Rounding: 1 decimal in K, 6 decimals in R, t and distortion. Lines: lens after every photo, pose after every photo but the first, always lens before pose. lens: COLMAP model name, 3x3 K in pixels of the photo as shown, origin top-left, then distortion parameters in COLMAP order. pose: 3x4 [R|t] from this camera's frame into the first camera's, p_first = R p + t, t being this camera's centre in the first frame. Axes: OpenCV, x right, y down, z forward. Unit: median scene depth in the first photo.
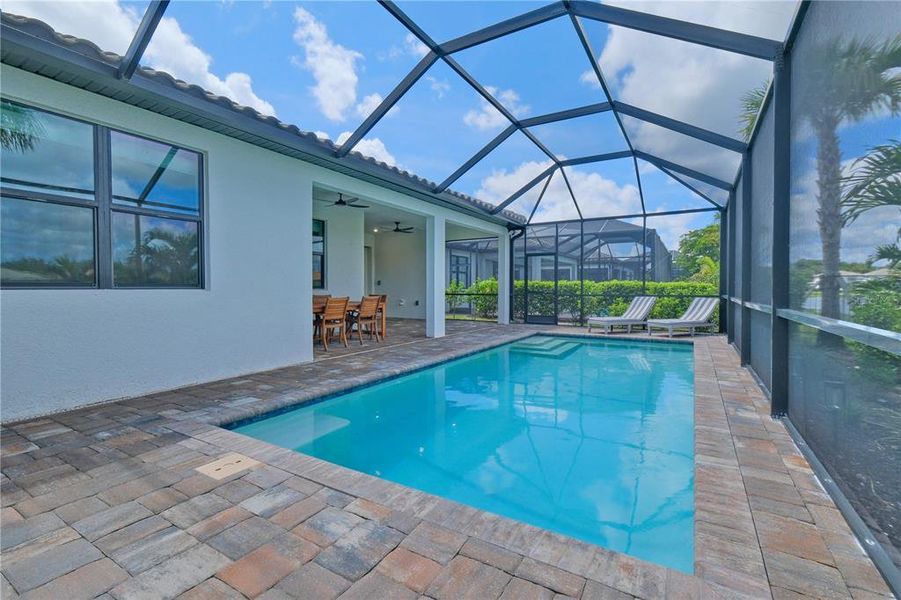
lens RADIAL K [[404.4, 0, 450.7], [0, 404.4, 299.9], [0, 0, 1]] dist [-0.005558, -0.000025]
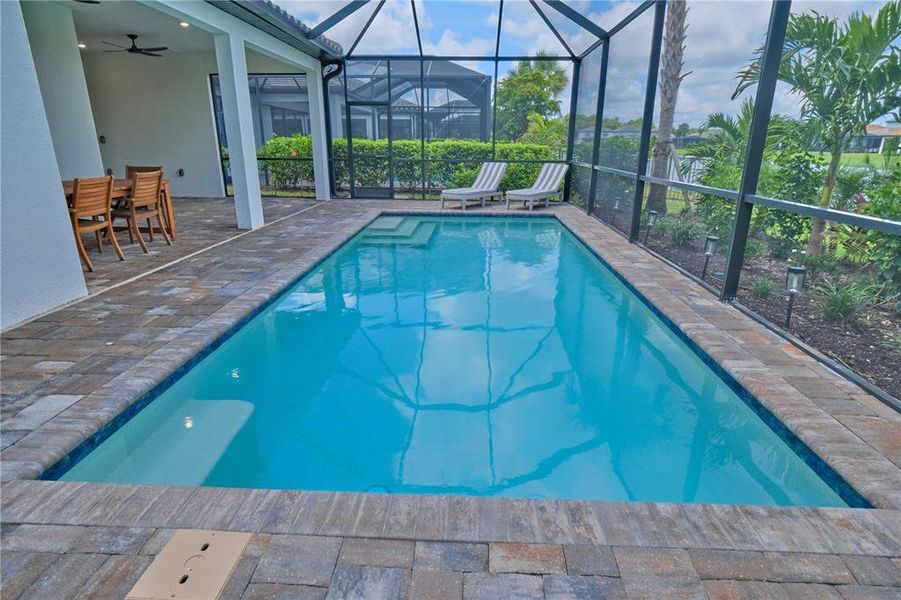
lens RADIAL K [[492.0, 0, 451.1], [0, 492.0, 297.4], [0, 0, 1]] dist [-0.013448, 0.000653]
pose [[0.878980, -0.134422, 0.457520, -0.126086], [0.003538, 0.961259, 0.275625, -0.021866], [-0.476846, -0.240650, 0.845403, 0.099458]]
